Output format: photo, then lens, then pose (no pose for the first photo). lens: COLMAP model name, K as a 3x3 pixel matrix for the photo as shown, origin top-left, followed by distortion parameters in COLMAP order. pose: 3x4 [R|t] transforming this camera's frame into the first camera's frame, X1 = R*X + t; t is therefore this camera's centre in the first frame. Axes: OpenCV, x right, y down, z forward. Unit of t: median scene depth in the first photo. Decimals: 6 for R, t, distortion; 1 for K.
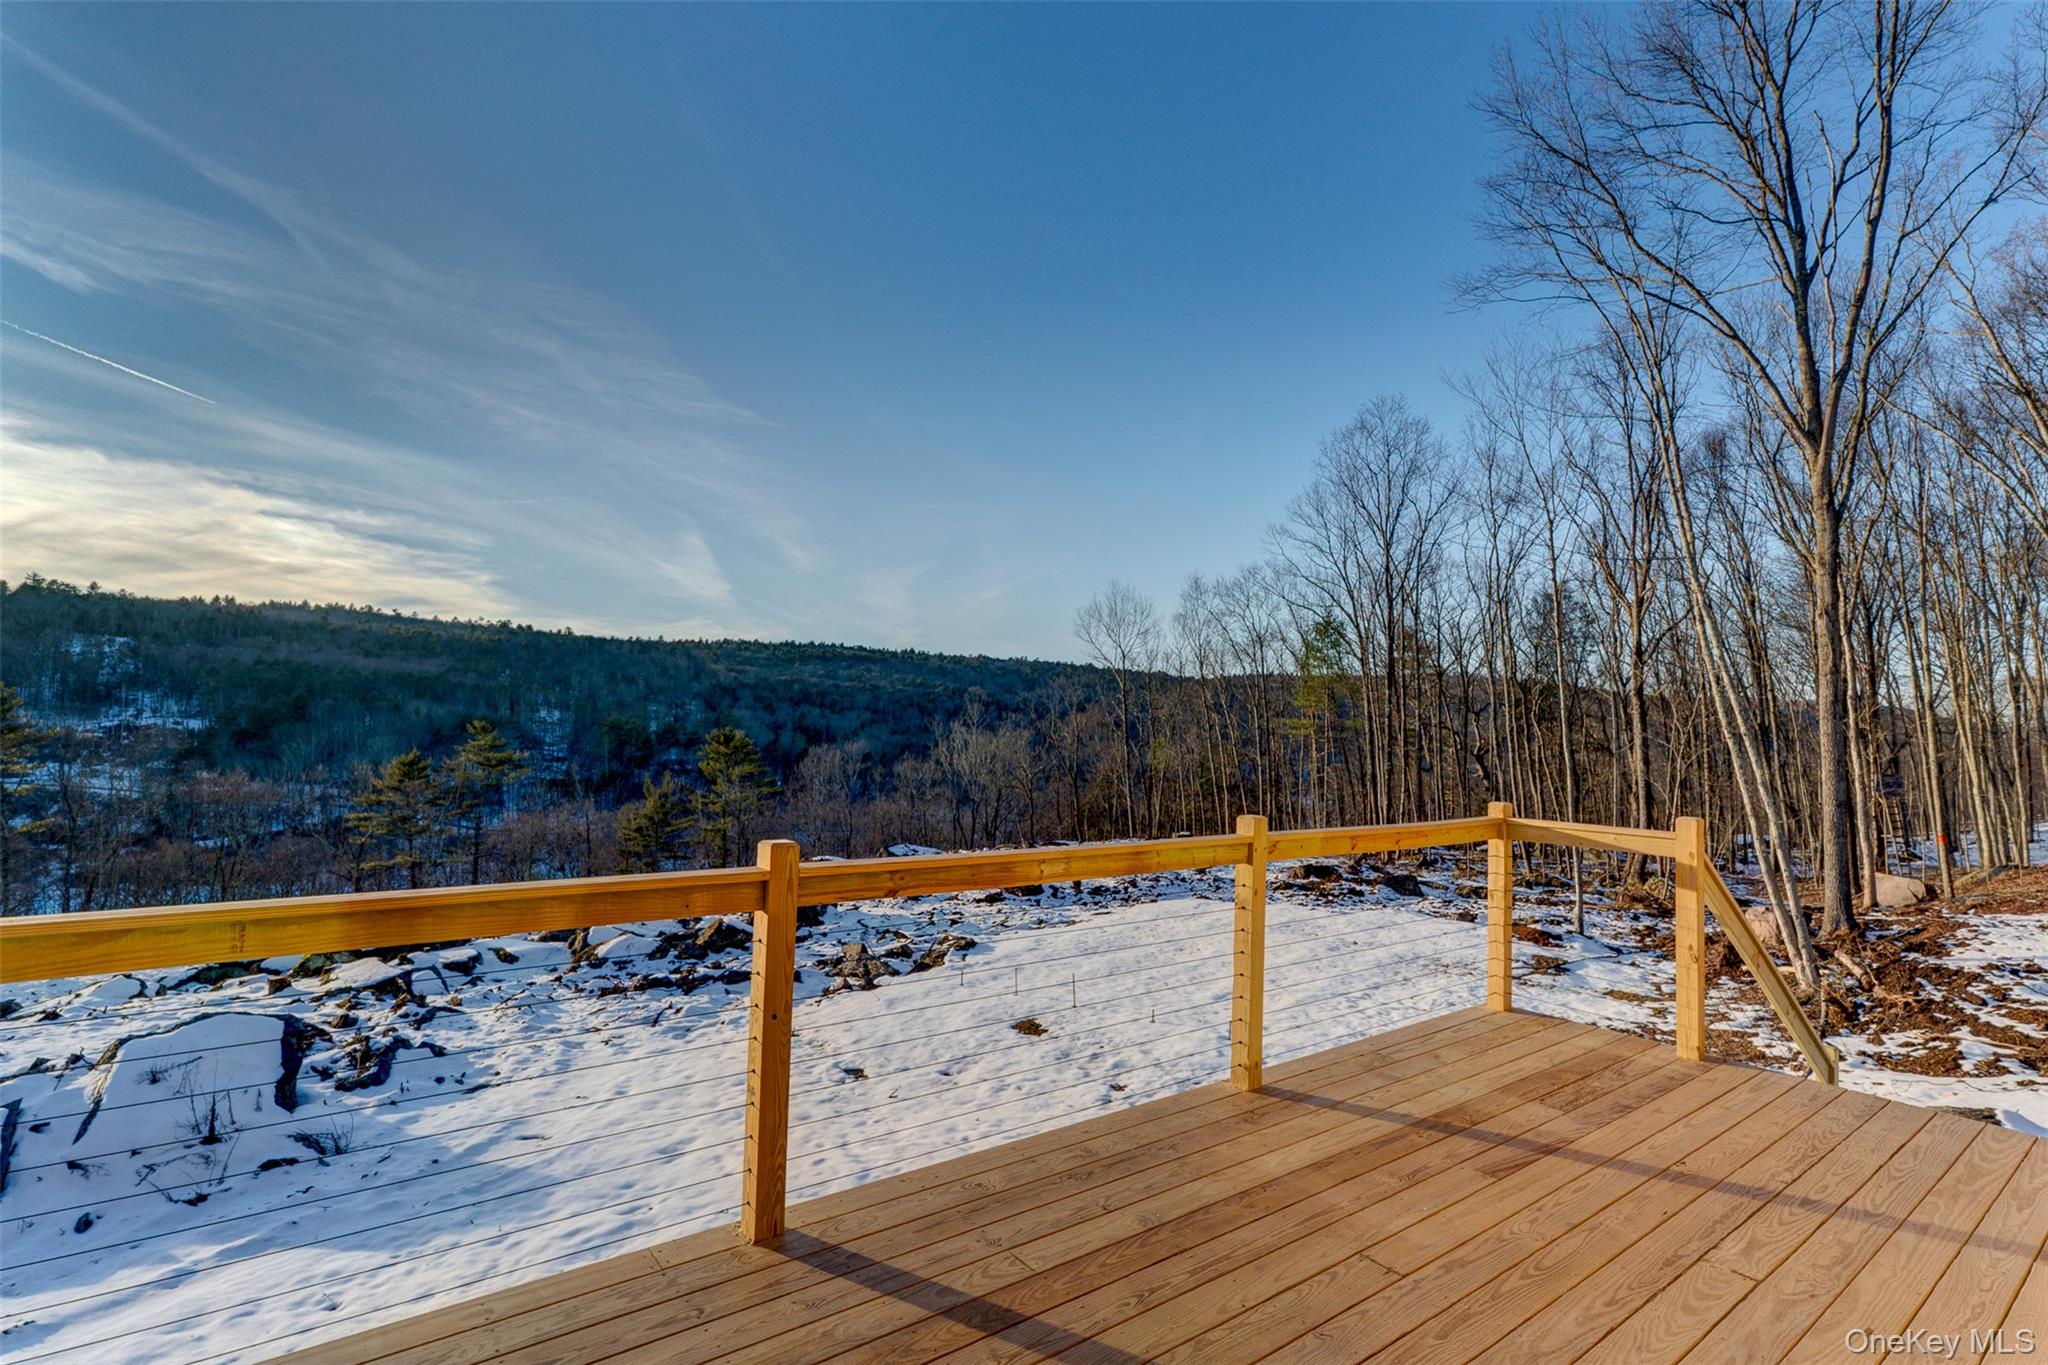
lens RADIAL K [[999.1, 0, 1011.1], [0, 999.1, 681.2], [0, 0, 1]] dist [0.003818, 0.000128]
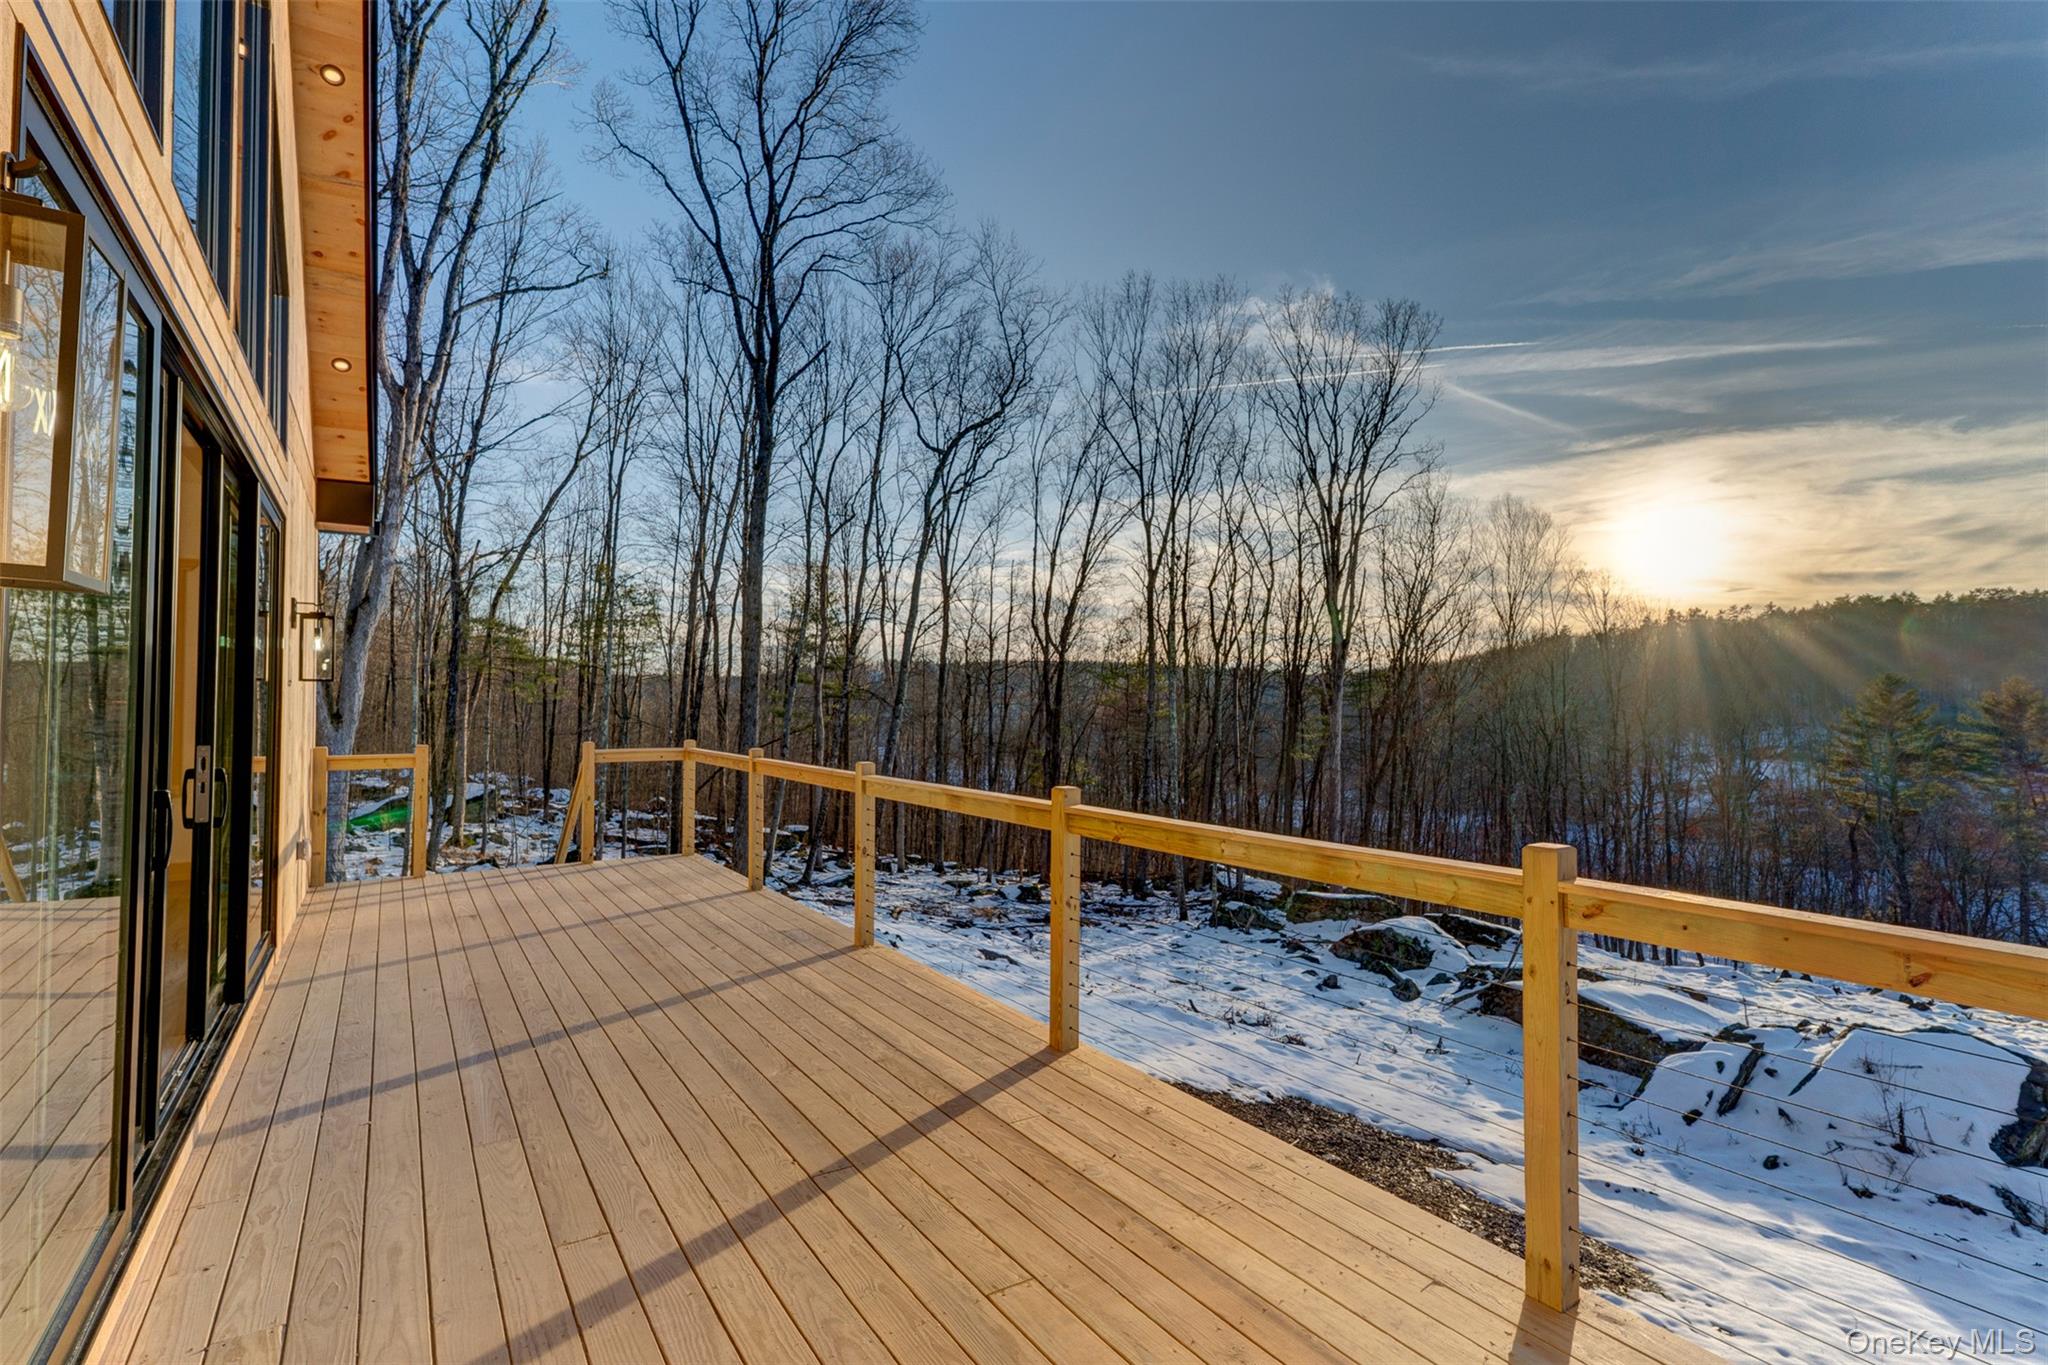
lens RADIAL K [[999.1, 0, 1012.3], [0, 999.1, 688.0], [0, 0, 1]] dist [0.003818, 0.000128]
pose [[-0.109144, -0.048699, -0.992832, 0.339451], [0.043628, 0.997602, -0.053729, 0.025139], [0.993068, -0.049180, -0.106757, 0.296990]]
